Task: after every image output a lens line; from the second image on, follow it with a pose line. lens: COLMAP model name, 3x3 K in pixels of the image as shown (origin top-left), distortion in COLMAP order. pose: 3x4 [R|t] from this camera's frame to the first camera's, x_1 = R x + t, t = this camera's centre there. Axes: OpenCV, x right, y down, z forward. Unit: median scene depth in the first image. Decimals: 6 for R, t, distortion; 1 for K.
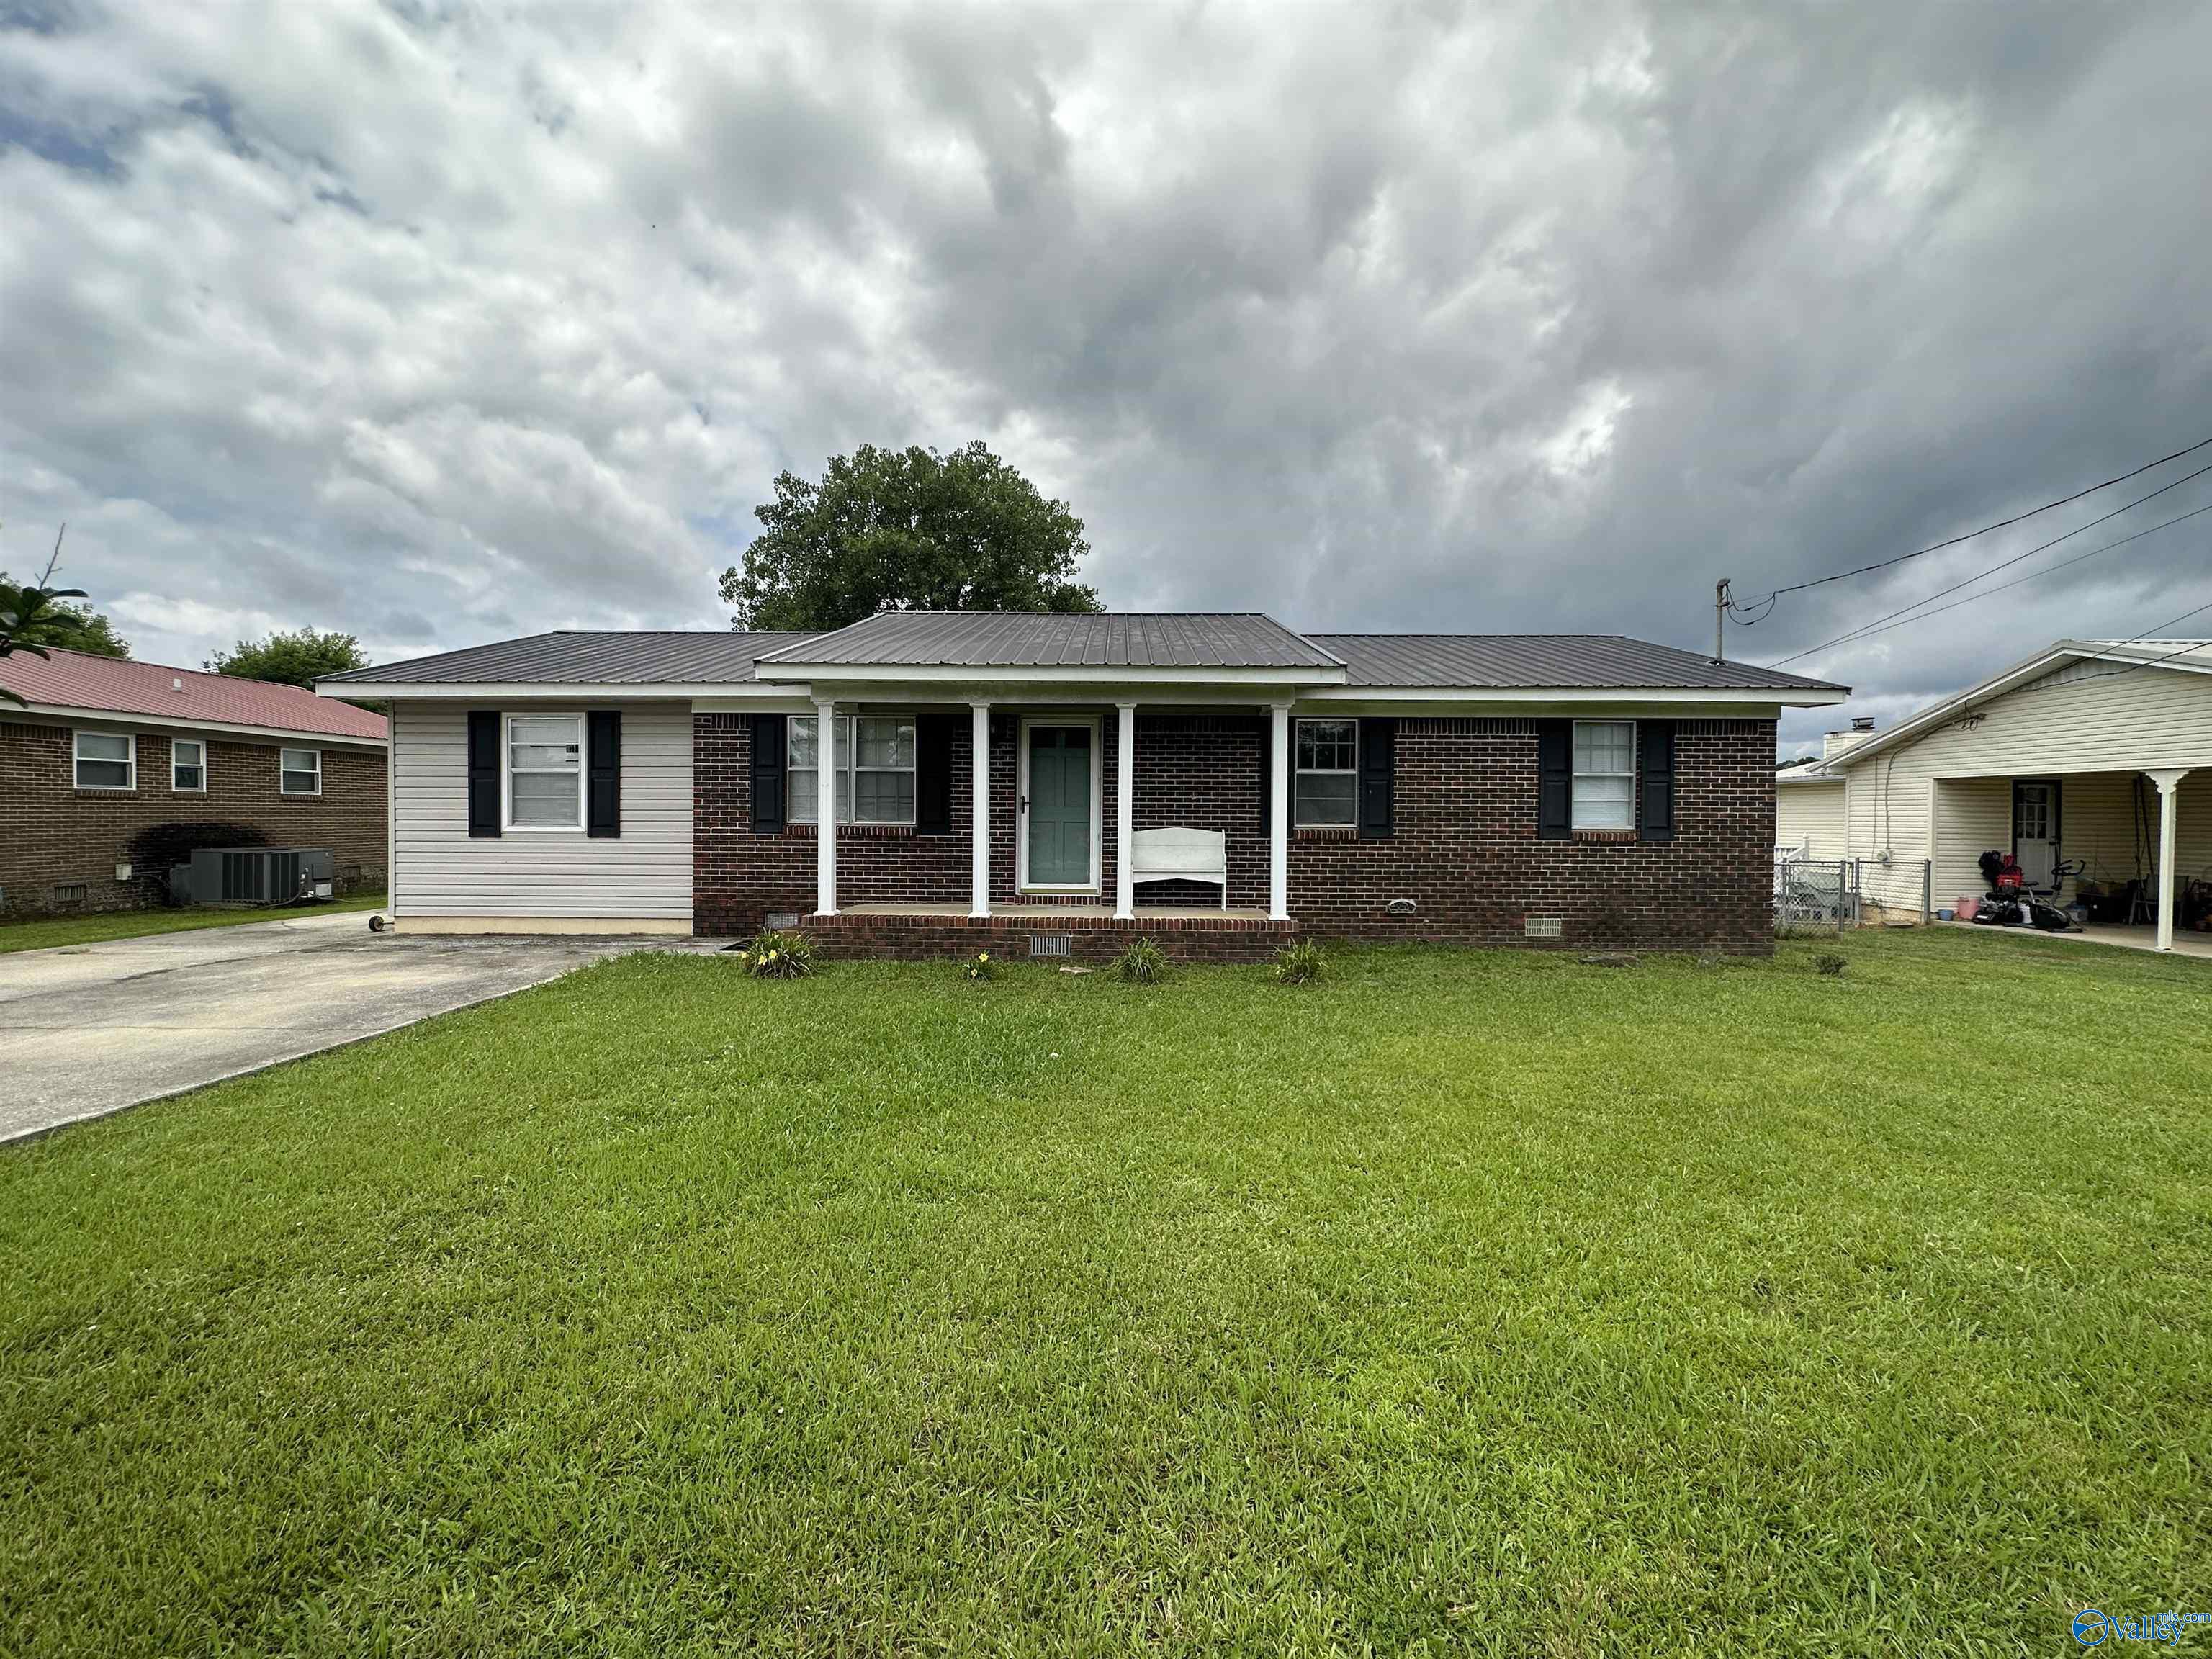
lens RADIAL K [[878.5, 0, 1108.2], [0, 878.5, 824.4], [0, 0, 1]] dist [-0.002060, -0.000100]
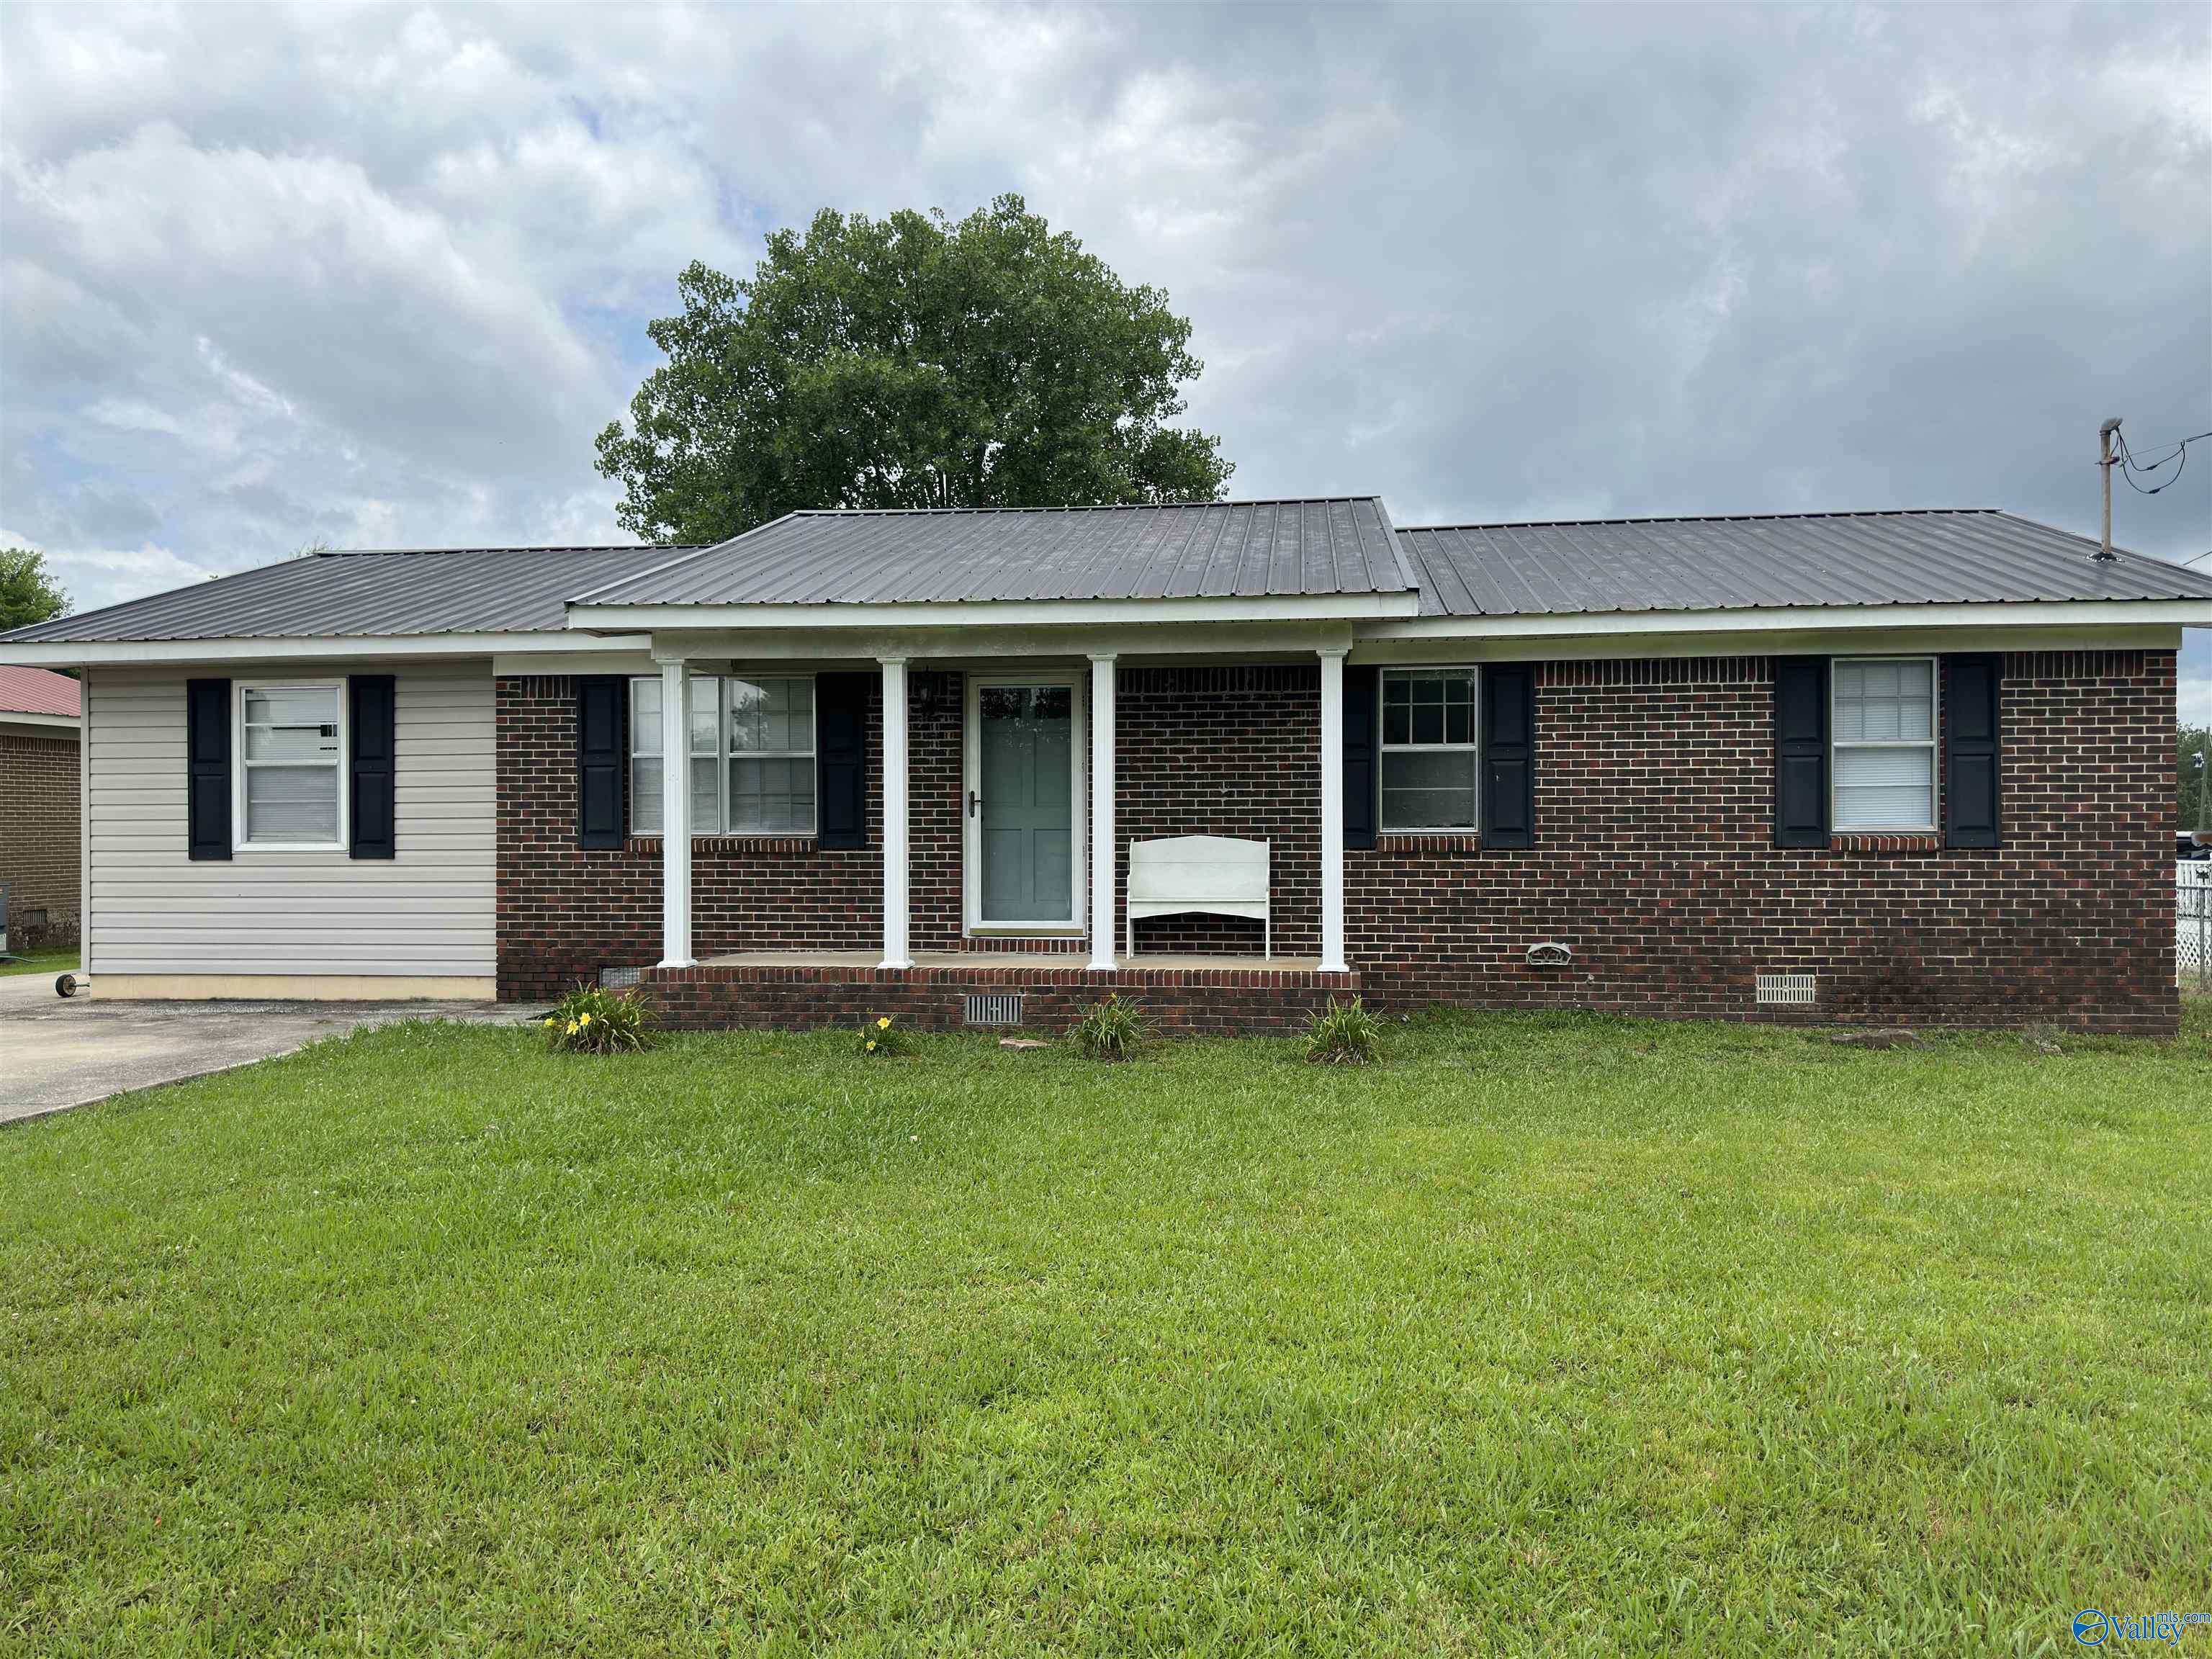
lens RADIAL K [[1544.6, 0, 1133.3], [0, 1544.6, 830.6], [0, 0, 1]] dist [0.082302, -0.102627]
pose [[0.994676, -0.010484, -0.102521, 0.147663], [0.009928, 0.999933, -0.005933, 0.006193], [0.102576, 0.004883, 0.994713, -0.164324]]
